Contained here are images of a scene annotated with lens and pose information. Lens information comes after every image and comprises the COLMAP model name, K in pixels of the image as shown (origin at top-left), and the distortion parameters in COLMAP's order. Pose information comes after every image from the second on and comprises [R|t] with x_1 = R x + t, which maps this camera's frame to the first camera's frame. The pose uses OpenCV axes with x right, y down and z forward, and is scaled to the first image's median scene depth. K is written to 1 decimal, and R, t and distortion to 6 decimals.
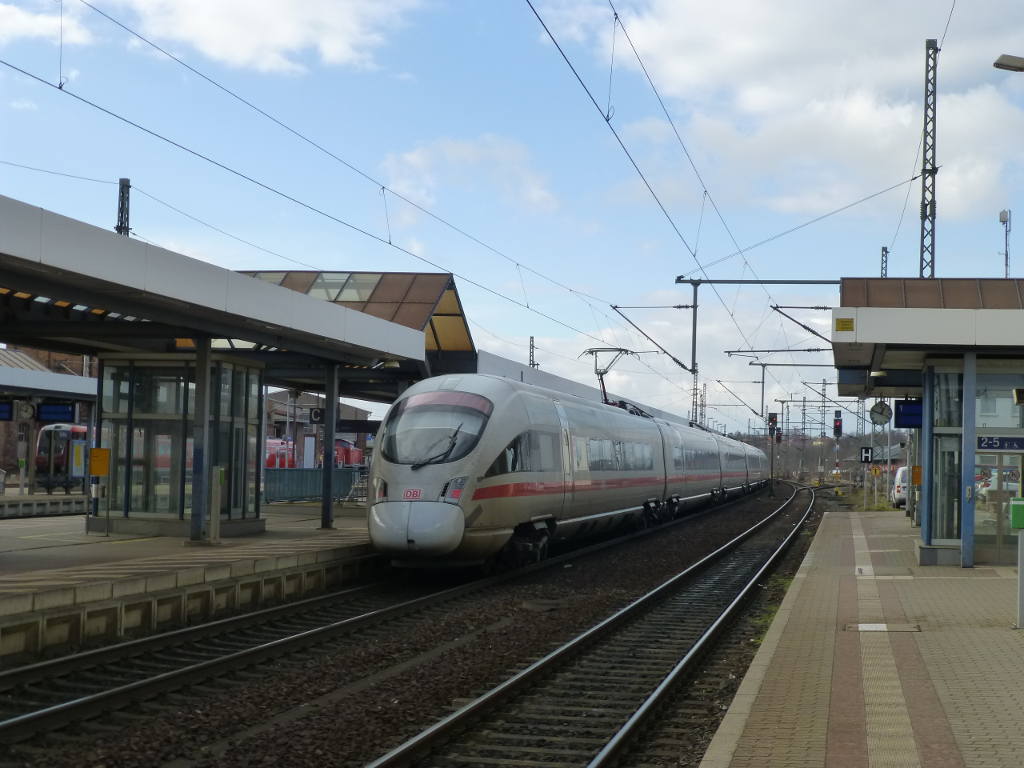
lens RADIAL K [[1614.1, 0, 512.1], [0, 1614.1, 385.5], [0, 0, 1]] dist [0.021673, 0.000000]
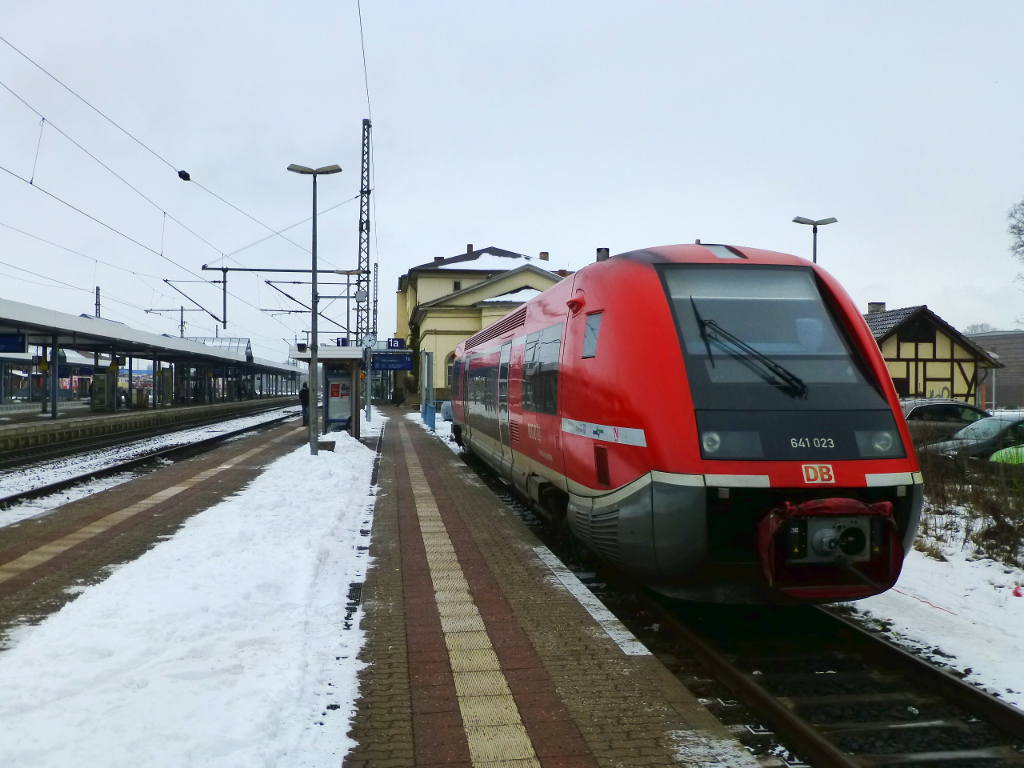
lens RADIAL K [[1204.1, 0, 512.8], [0, 1204.1, 384.9], [0, 0, 1]] dist [0.086030, 0.000000]
pose [[0.930601, -0.003307, 0.366021, -0.049293], [-0.014279, 0.998870, 0.045329, -0.005754], [-0.365757, -0.047410, 0.929502, -0.193674]]
